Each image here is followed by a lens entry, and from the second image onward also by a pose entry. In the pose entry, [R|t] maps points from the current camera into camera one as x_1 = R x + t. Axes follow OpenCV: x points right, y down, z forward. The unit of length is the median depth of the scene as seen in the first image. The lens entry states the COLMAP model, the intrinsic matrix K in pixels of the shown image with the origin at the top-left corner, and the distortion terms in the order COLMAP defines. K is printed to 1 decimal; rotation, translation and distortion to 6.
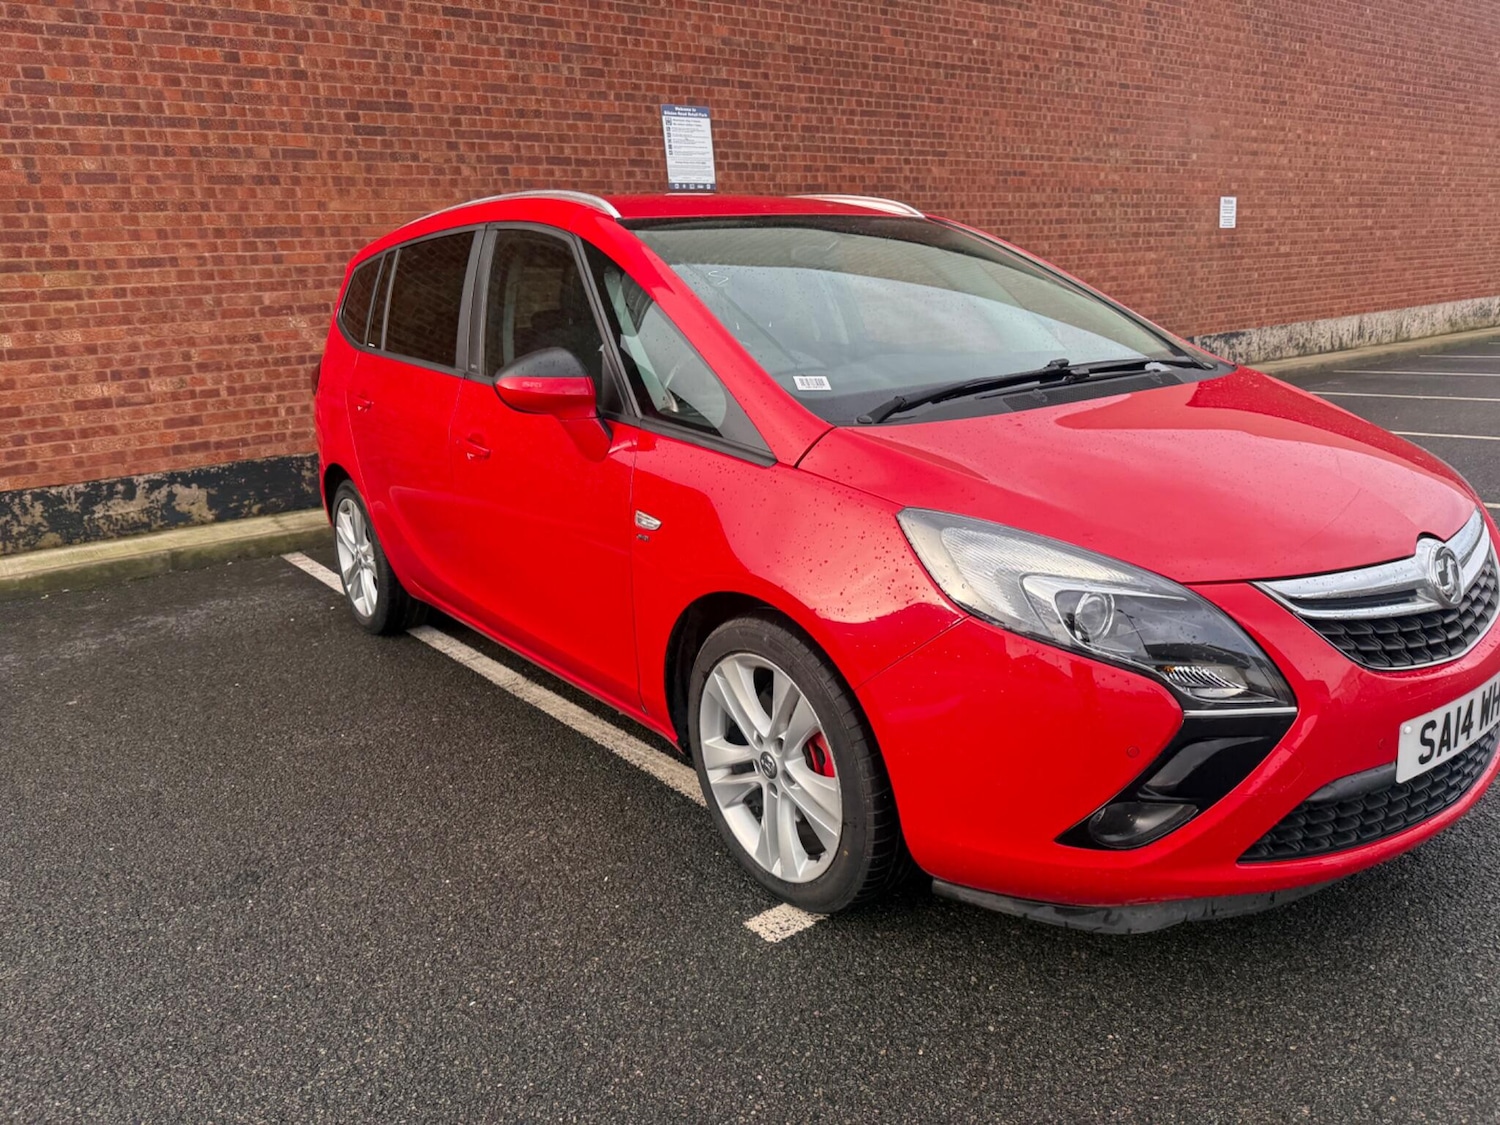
lens RADIAL K [[1058.2, 0, 753.8], [0, 1058.2, 567.8], [0, 0, 1]] dist [0.015420, -0.023689]
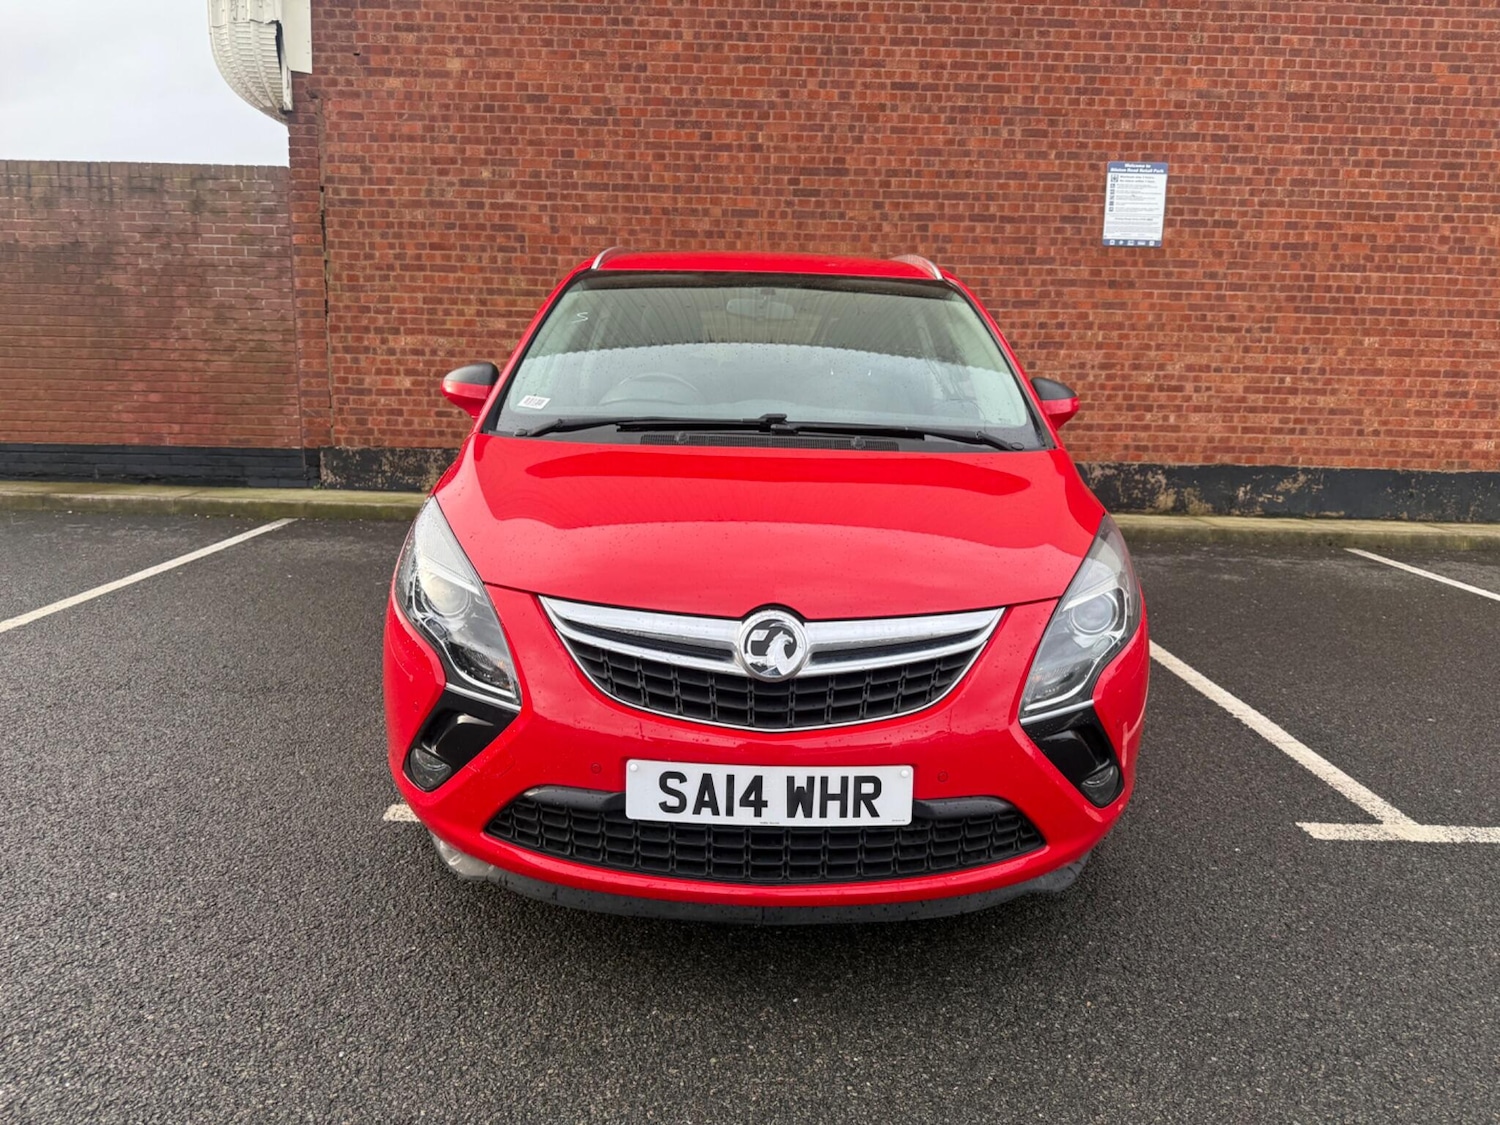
lens RADIAL K [[1058.2, 0, 753.9], [0, 1058.2, 569.7], [0, 0, 1]] dist [0.015420, -0.023689]
pose [[0.798052, 0.193454, -0.570691, 0.339365], [-0.216962, 0.975796, 0.027379, -0.025073], [0.562174, 0.101968, 0.820708, 0.049343]]
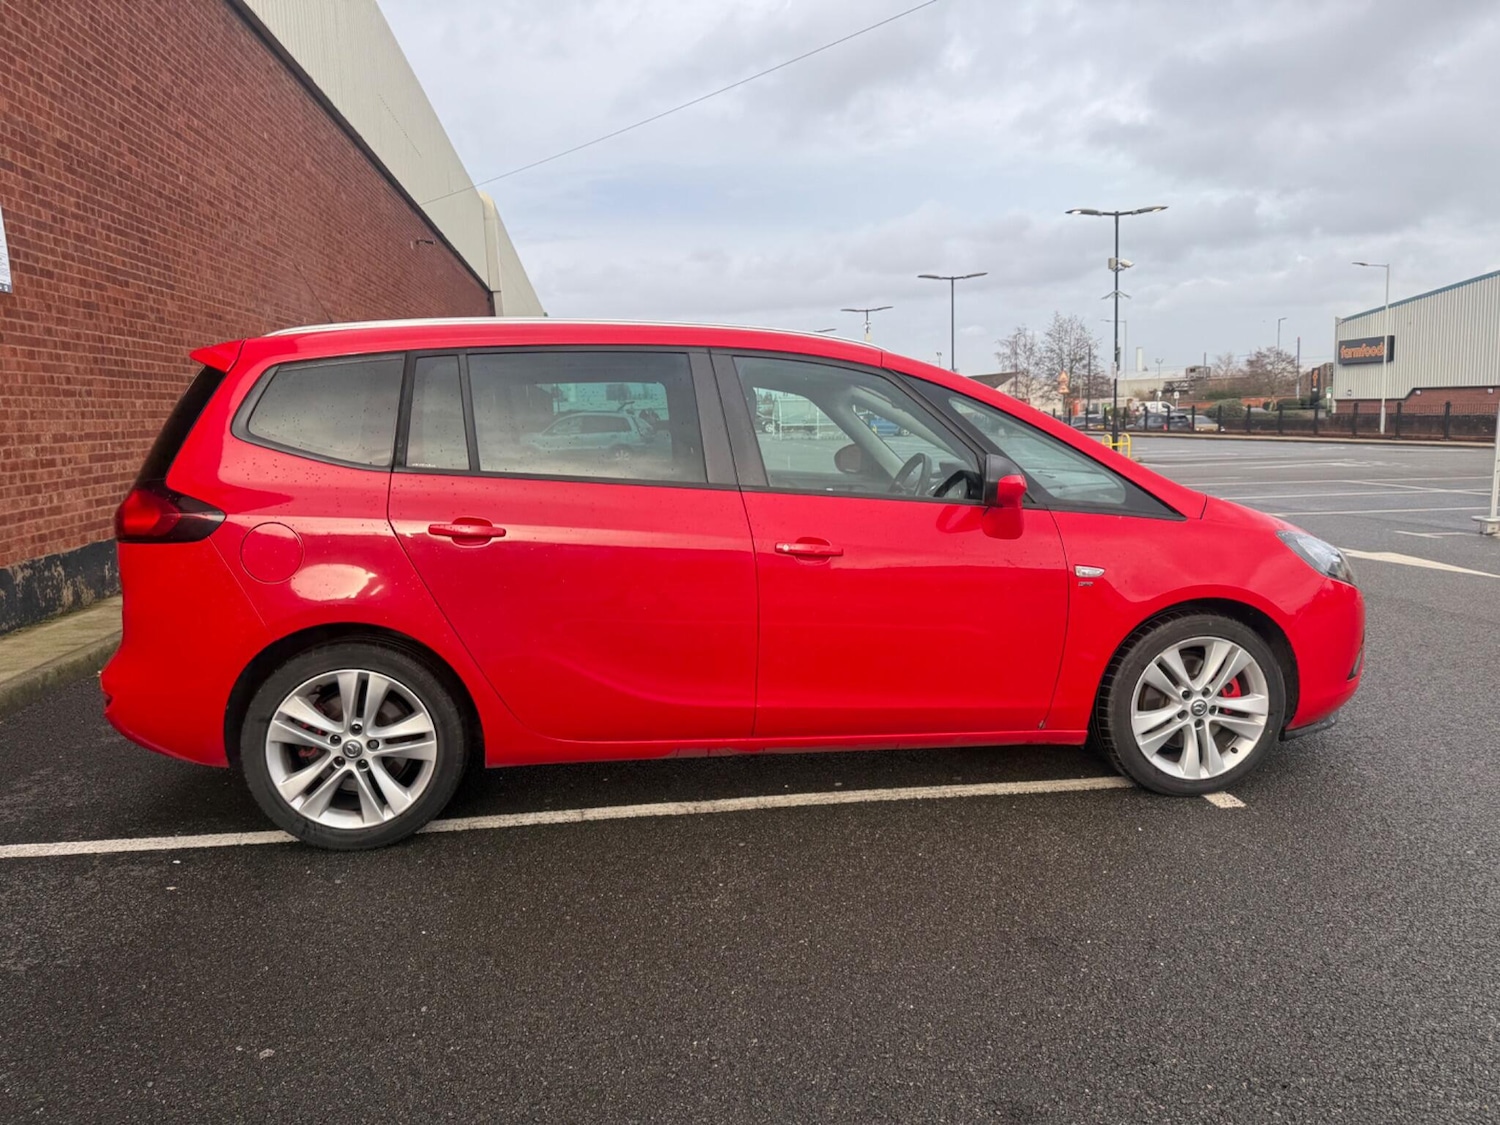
lens RADIAL K [[1058.2, 0, 752.2], [0, 1058.2, 554.9], [0, 0, 1]] dist [0.015420, -0.023689]
pose [[0.494236, -0.062449, 0.867082, -0.563067], [0.199702, 0.978898, -0.043328, -0.034920], [-0.846079, 0.194573, 0.496277, 0.241437]]
